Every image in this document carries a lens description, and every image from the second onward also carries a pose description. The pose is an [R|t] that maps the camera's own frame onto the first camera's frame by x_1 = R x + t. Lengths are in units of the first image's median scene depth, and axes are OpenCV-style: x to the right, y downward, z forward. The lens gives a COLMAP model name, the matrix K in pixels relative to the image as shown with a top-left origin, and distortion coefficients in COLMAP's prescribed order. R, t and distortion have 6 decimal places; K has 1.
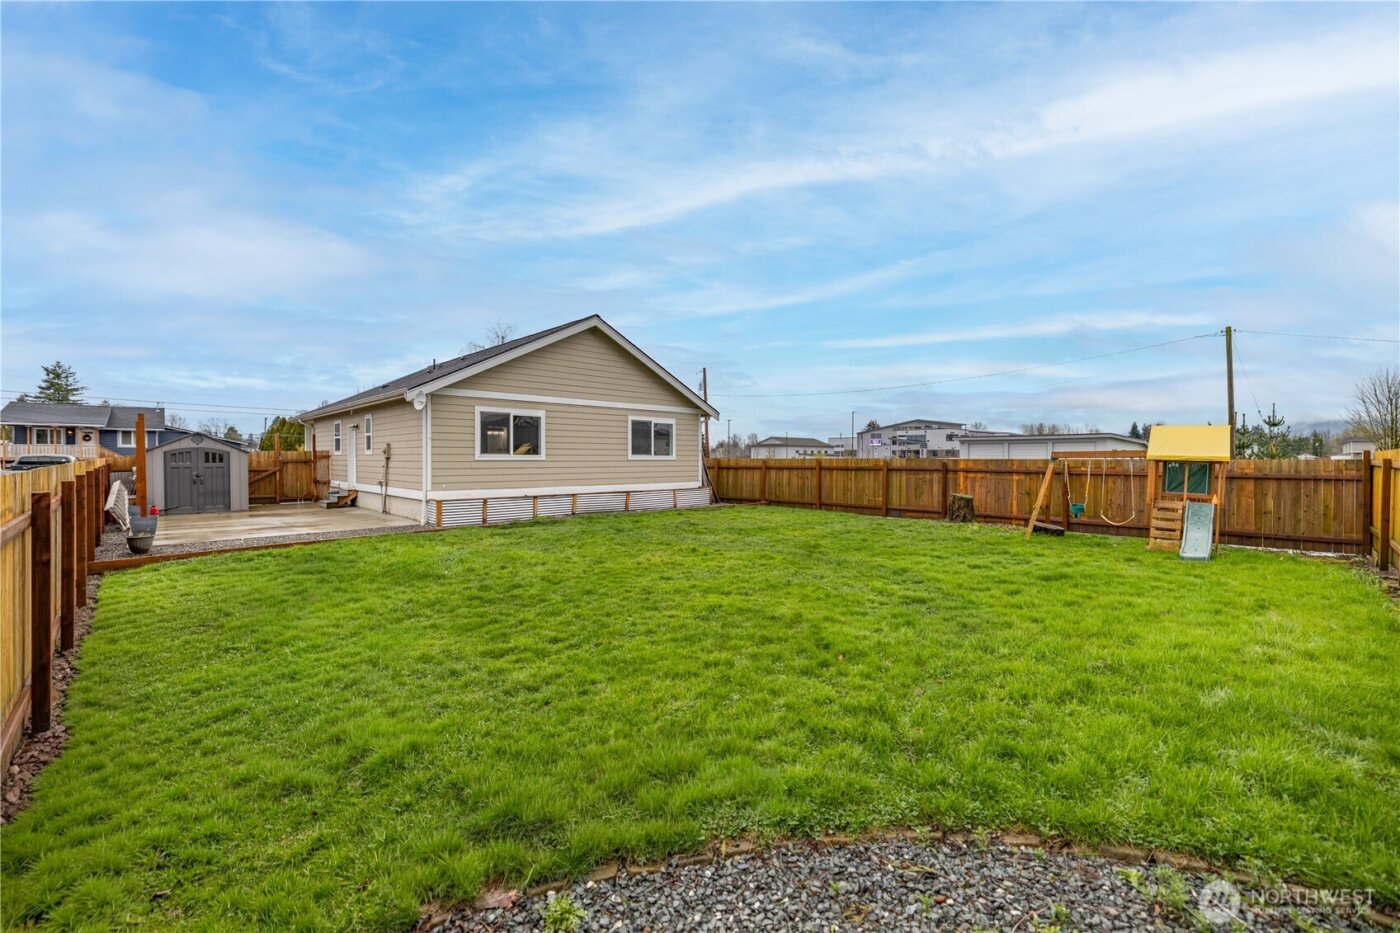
lens RADIAL K [[588.8, 0, 693.5], [0, 588.8, 465.6], [0, 0, 1]] dist [-0.001078, -0.000602]
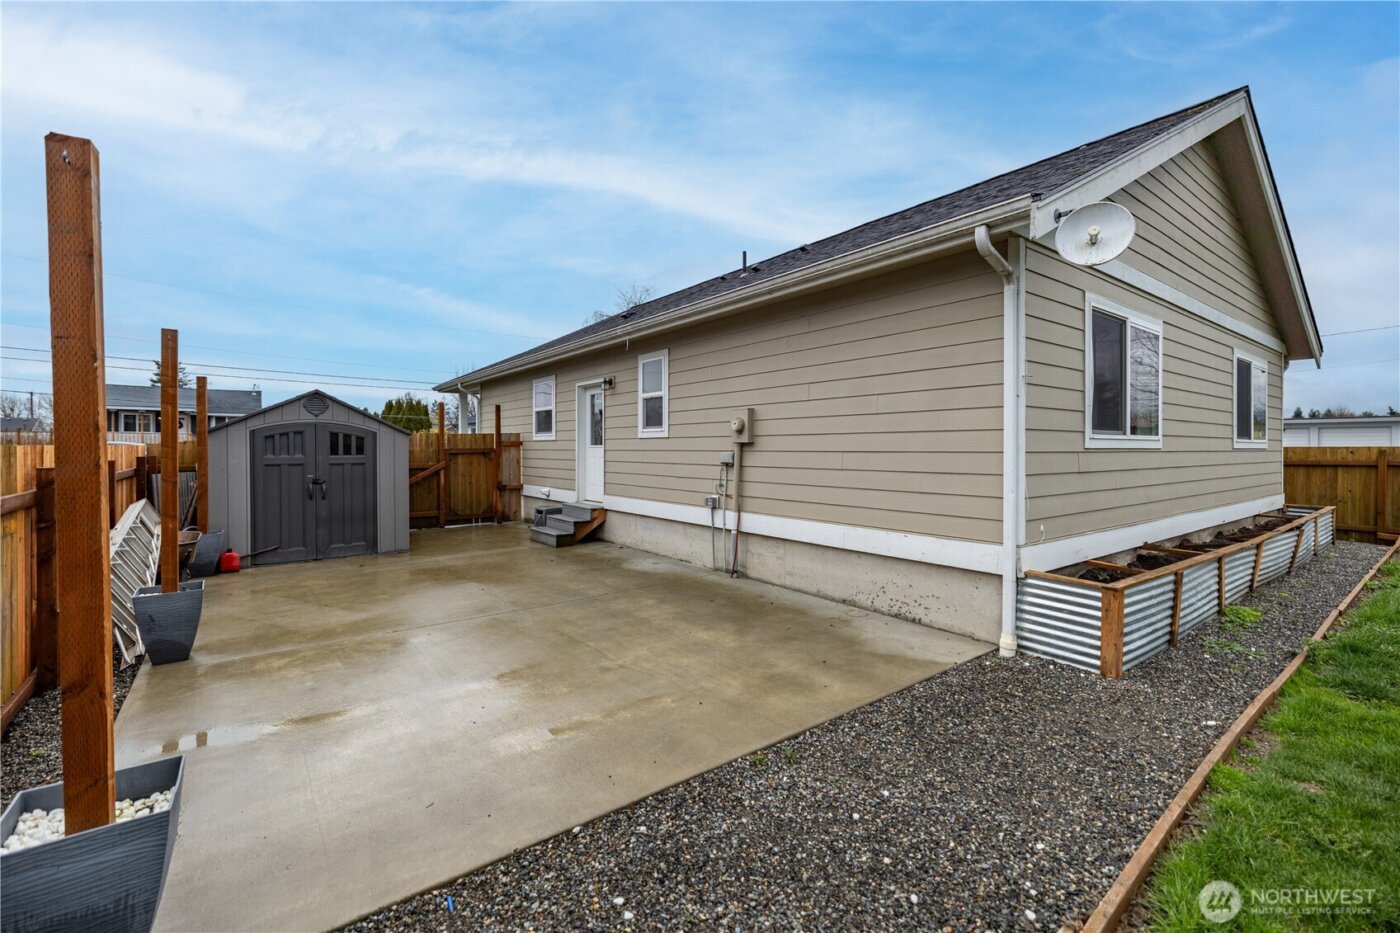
lens RADIAL K [[588.8, 0, 703.9], [0, 588.8, 456.1], [0, 0, 1]] dist [-0.001078, -0.000602]
pose [[0.995905, -0.000410, -0.090404, -0.455416], [0.000531, 0.999999, 0.001314, -0.004425], [0.090404, -0.001357, 0.995904, 0.517564]]
